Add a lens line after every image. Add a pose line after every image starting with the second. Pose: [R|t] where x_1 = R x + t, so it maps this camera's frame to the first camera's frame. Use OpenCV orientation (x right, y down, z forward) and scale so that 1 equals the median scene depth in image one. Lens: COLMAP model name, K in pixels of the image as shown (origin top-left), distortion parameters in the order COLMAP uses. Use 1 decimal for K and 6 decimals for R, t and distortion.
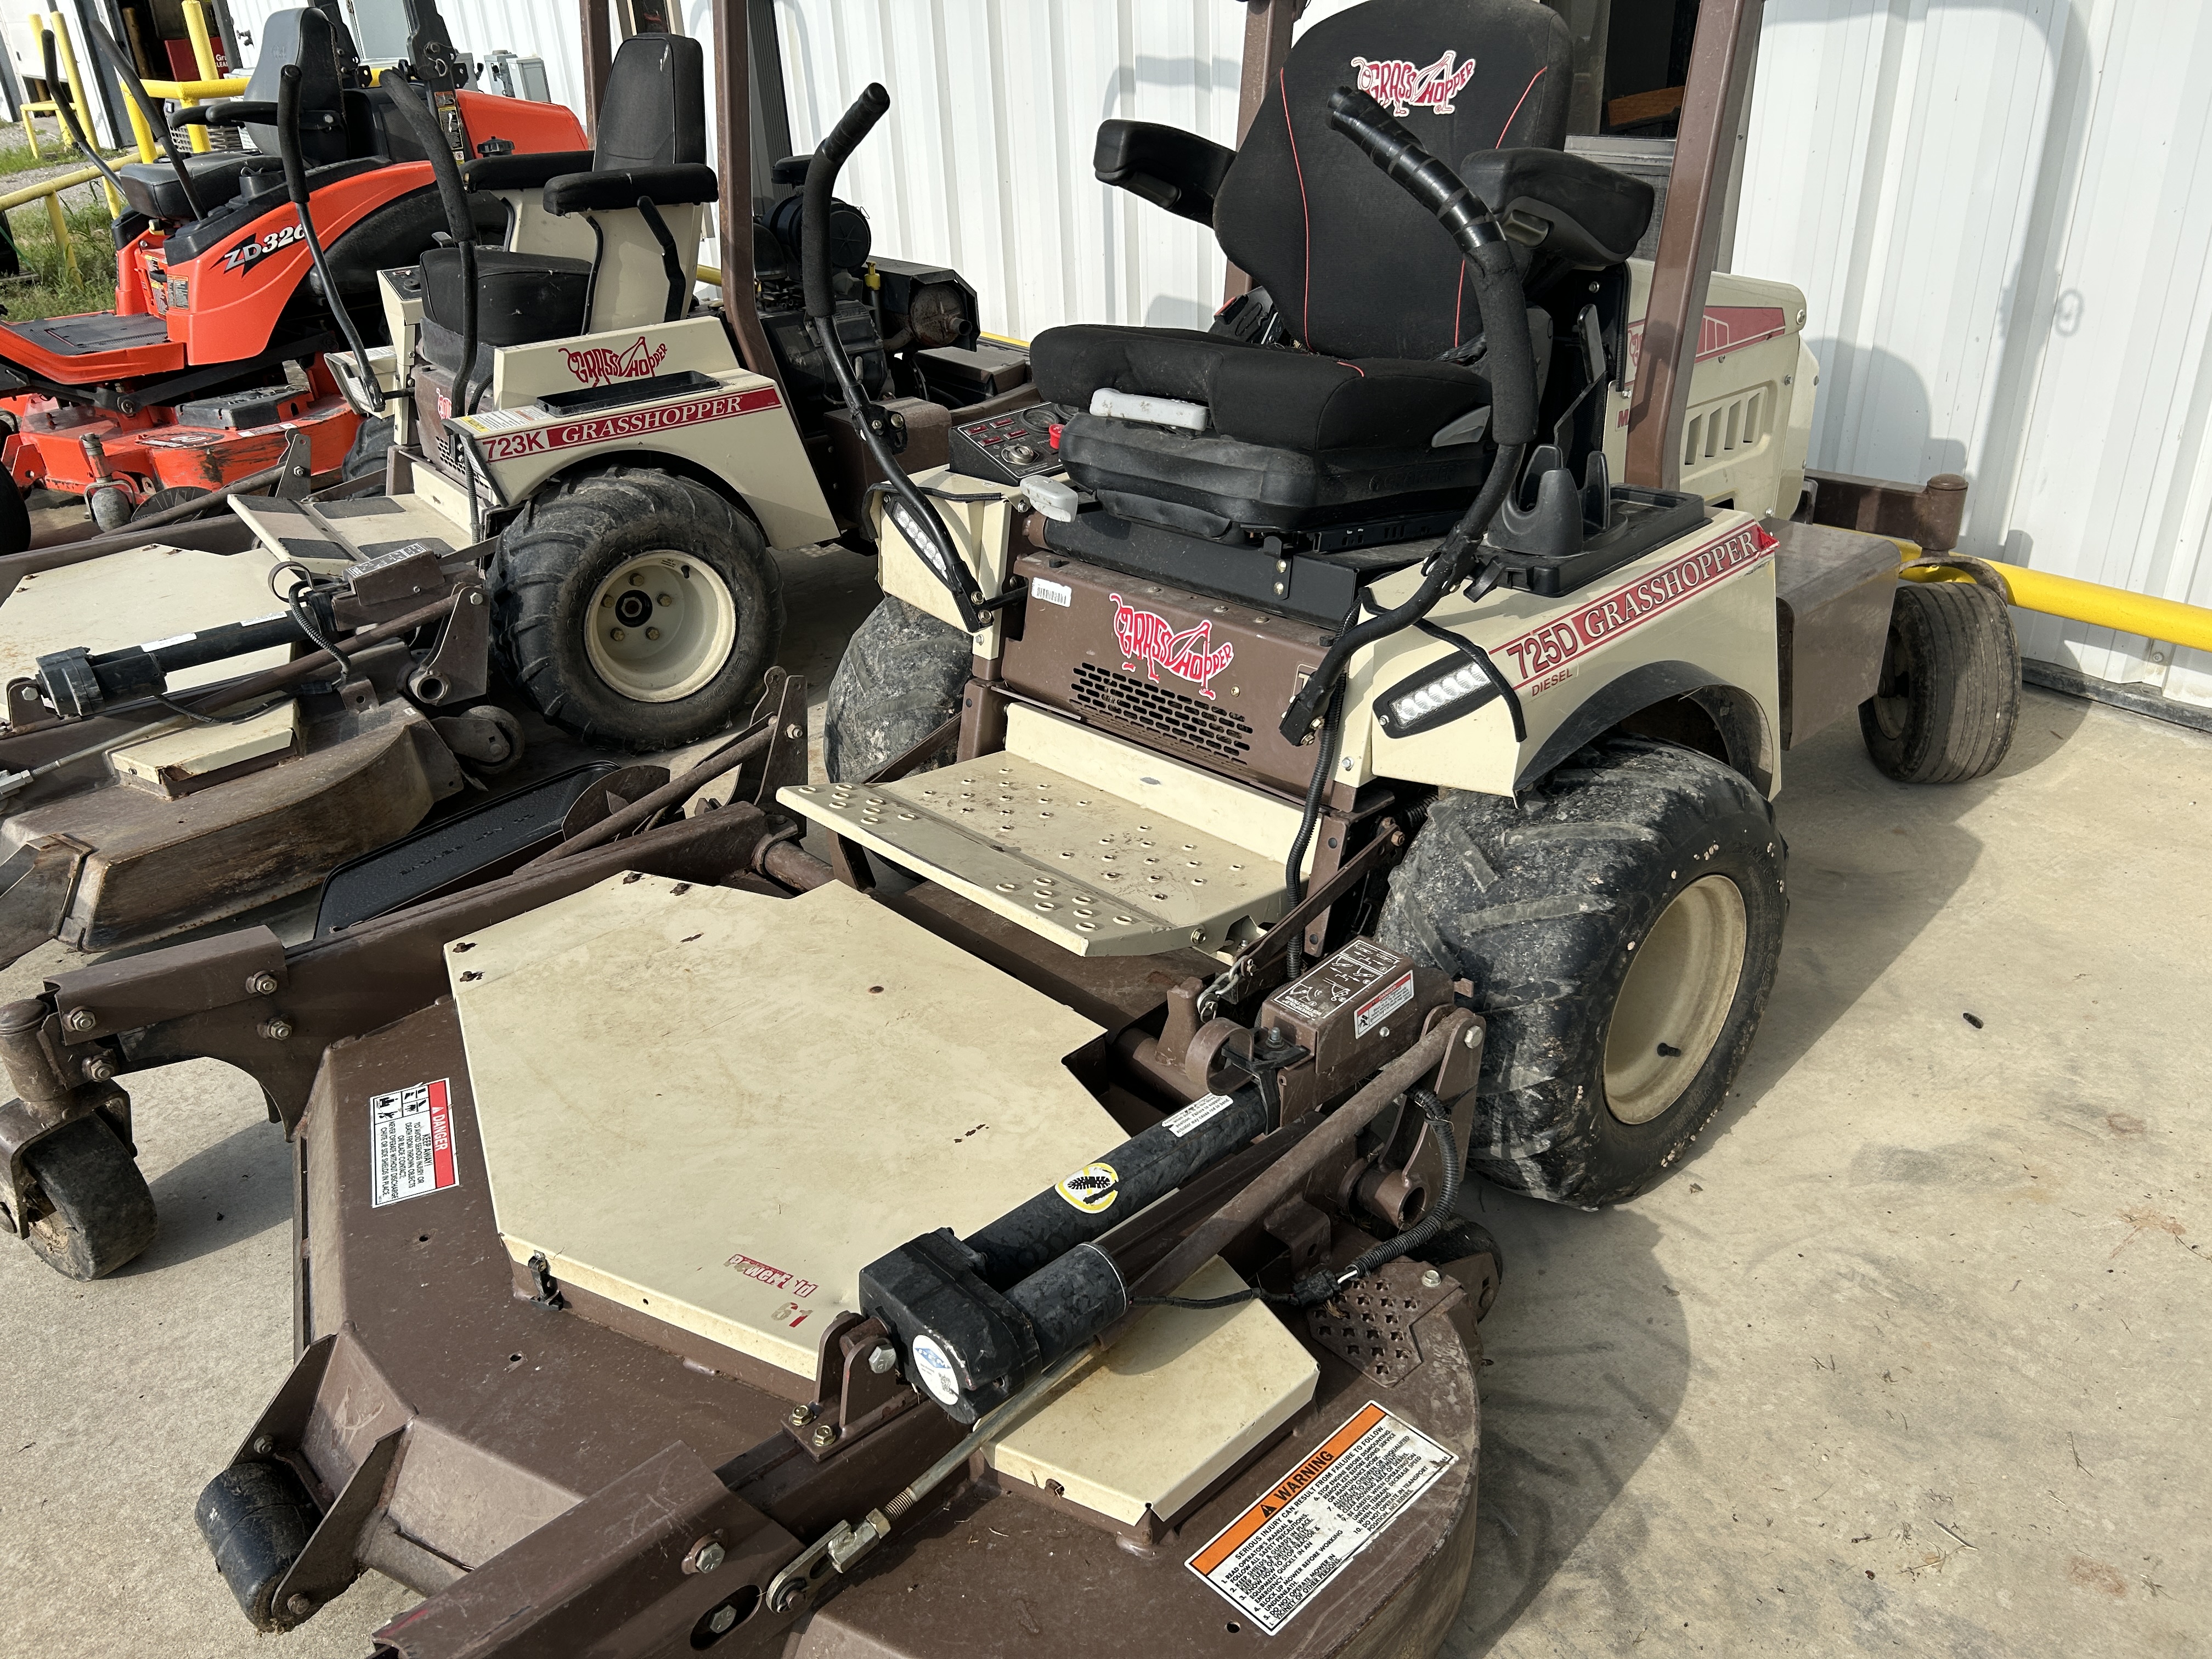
lens RADIAL K [[1672.1, 0, 1096.8], [0, 1672.1, 825.7], [0, 0, 1]] dist [0.070821, -0.091182]
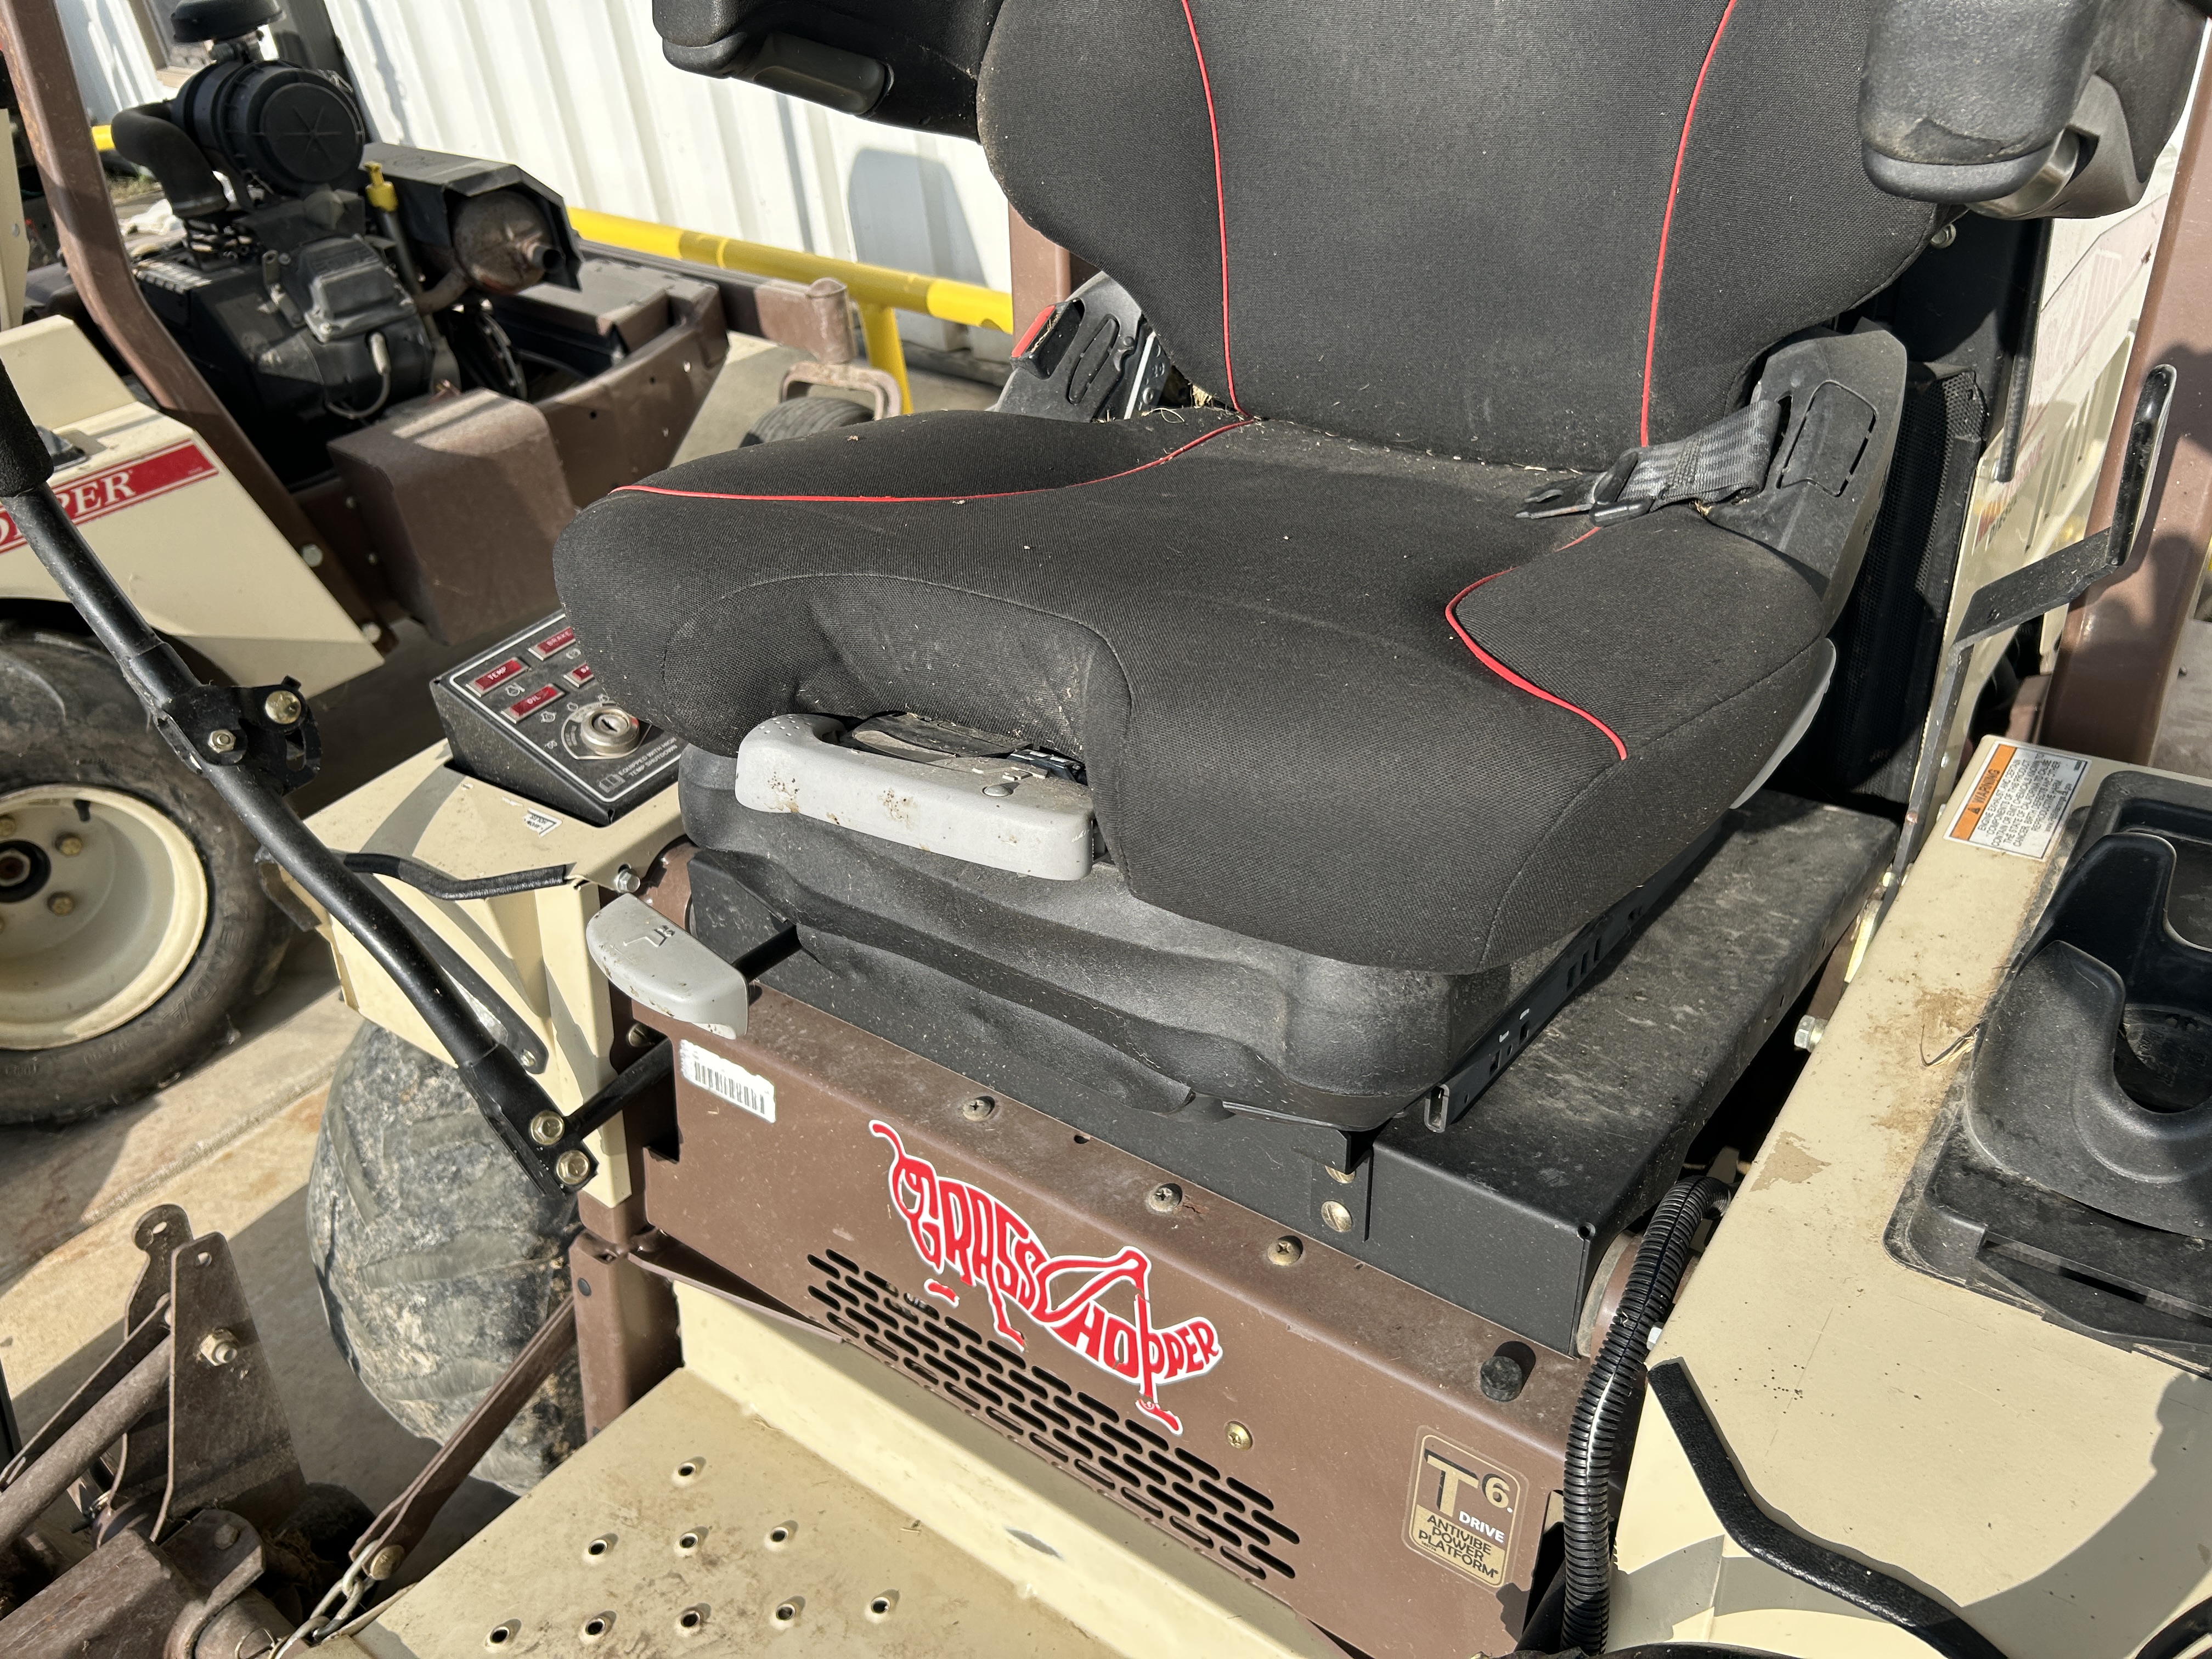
lens RADIAL K [[1672.1, 0, 1096.8], [0, 1672.1, 825.7], [0, 0, 1]] dist [0.070821, -0.091182]
pose [[0.981824, -0.150384, 0.115783, 0.022924], [0.135698, 0.982741, 0.125725, -0.223641], [-0.132692, -0.107728, 0.985286, 0.532809]]
